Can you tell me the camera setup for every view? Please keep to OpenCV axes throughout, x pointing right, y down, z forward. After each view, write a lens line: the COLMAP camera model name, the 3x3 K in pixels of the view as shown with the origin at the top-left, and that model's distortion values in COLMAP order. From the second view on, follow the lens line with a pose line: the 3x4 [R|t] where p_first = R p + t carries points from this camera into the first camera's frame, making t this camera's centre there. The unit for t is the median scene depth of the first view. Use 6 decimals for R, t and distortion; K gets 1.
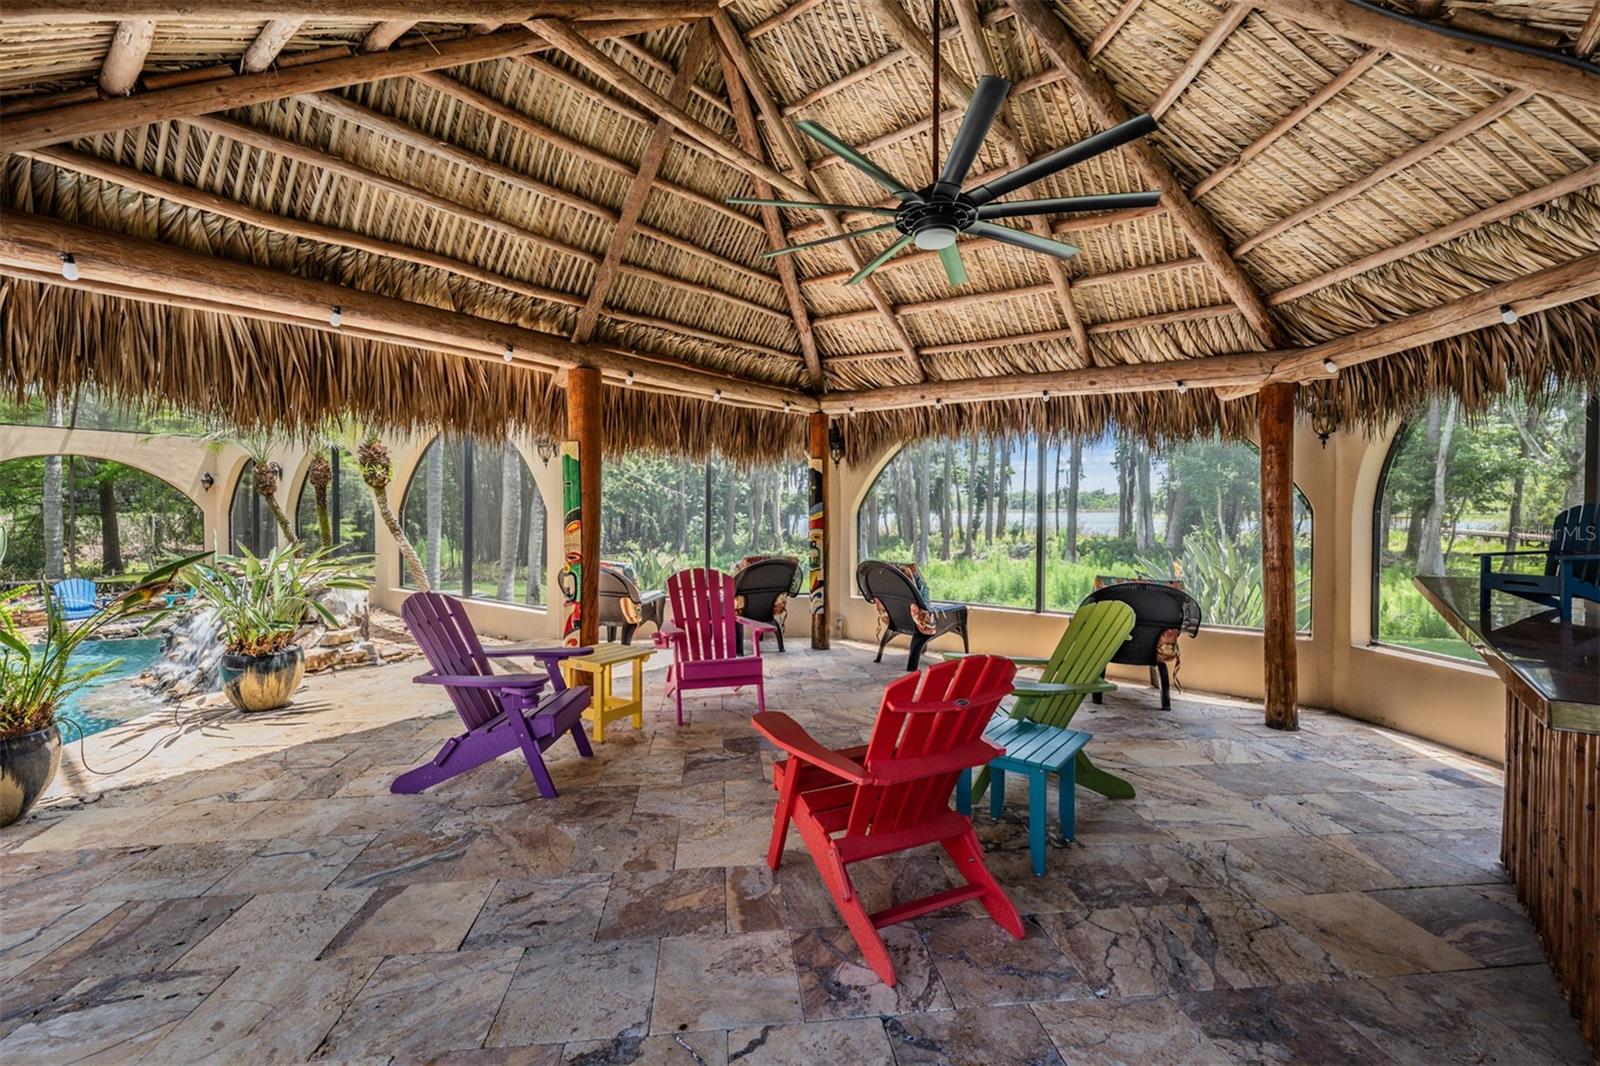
lens RADIAL K [[686.8, 0, 801.4], [0, 686.8, 524.1], [0, 0, 1]] dist [-0.000587, -0.000335]
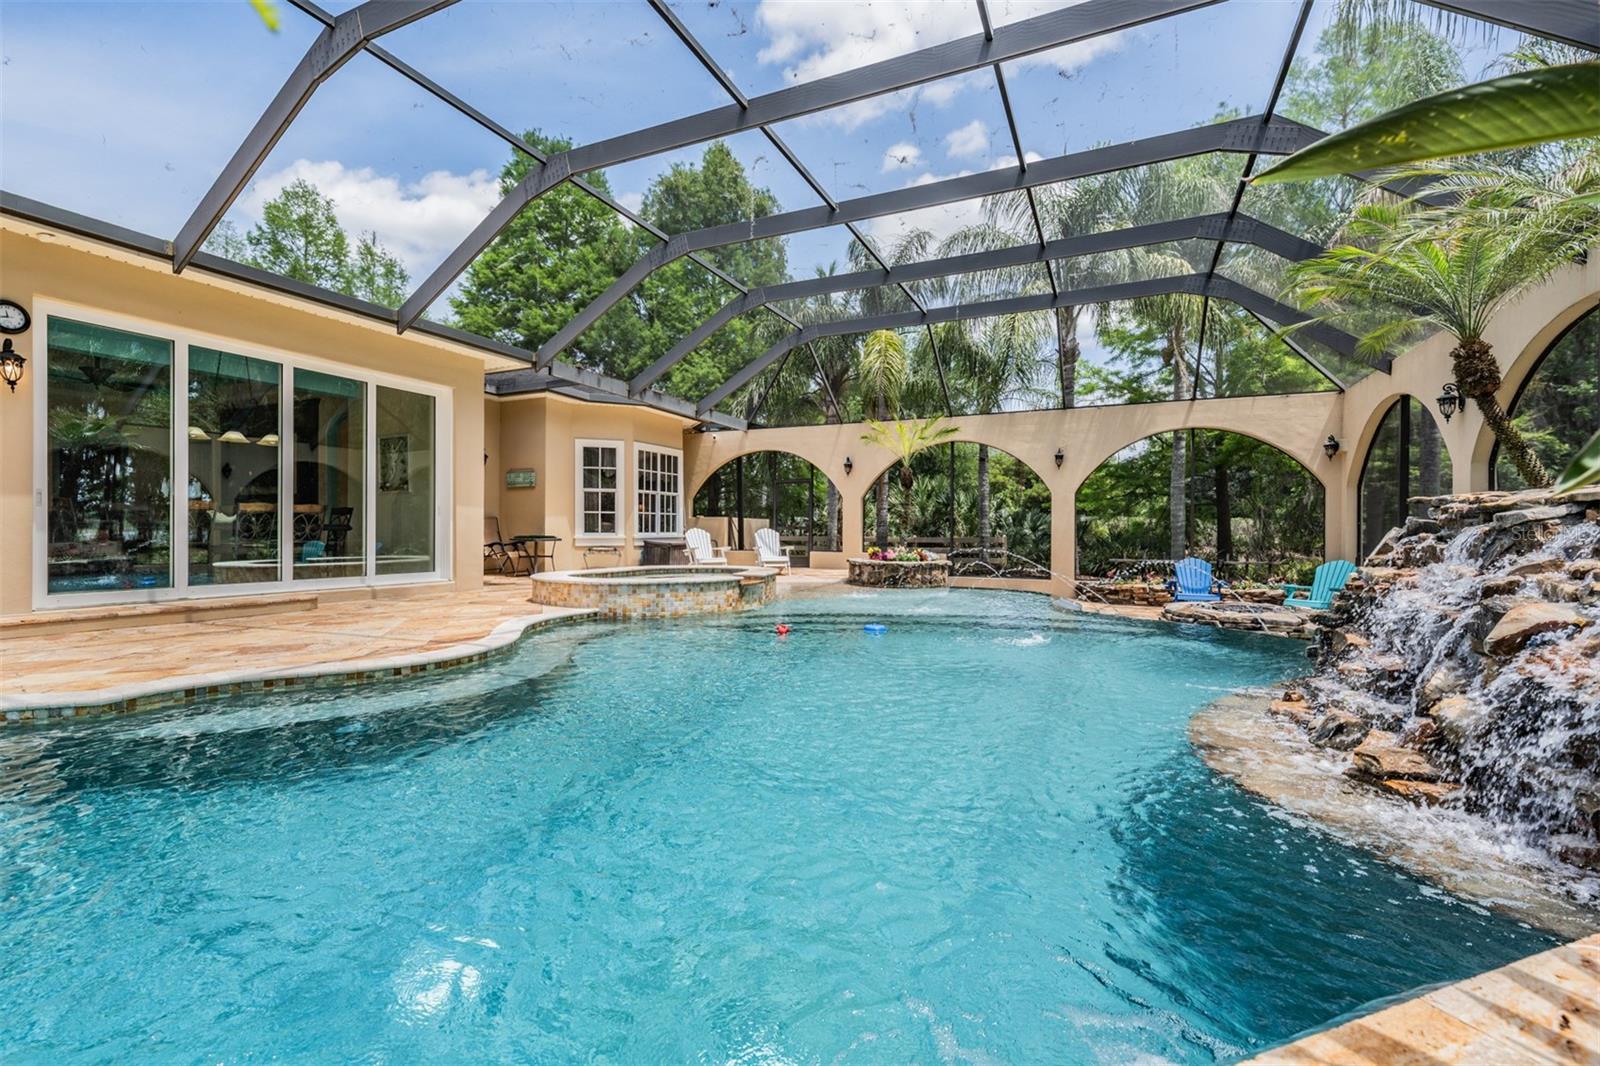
lens RADIAL K [[686.8, 0, 801.4], [0, 686.8, 524.1], [0, 0, 1]] dist [-0.000587, -0.000335]
pose [[0.233957, -0.005698, -0.972230, -0.330209], [-0.028429, 0.999515, -0.012699, 0.065556], [0.971831, 0.030611, 0.233681, 0.314769]]
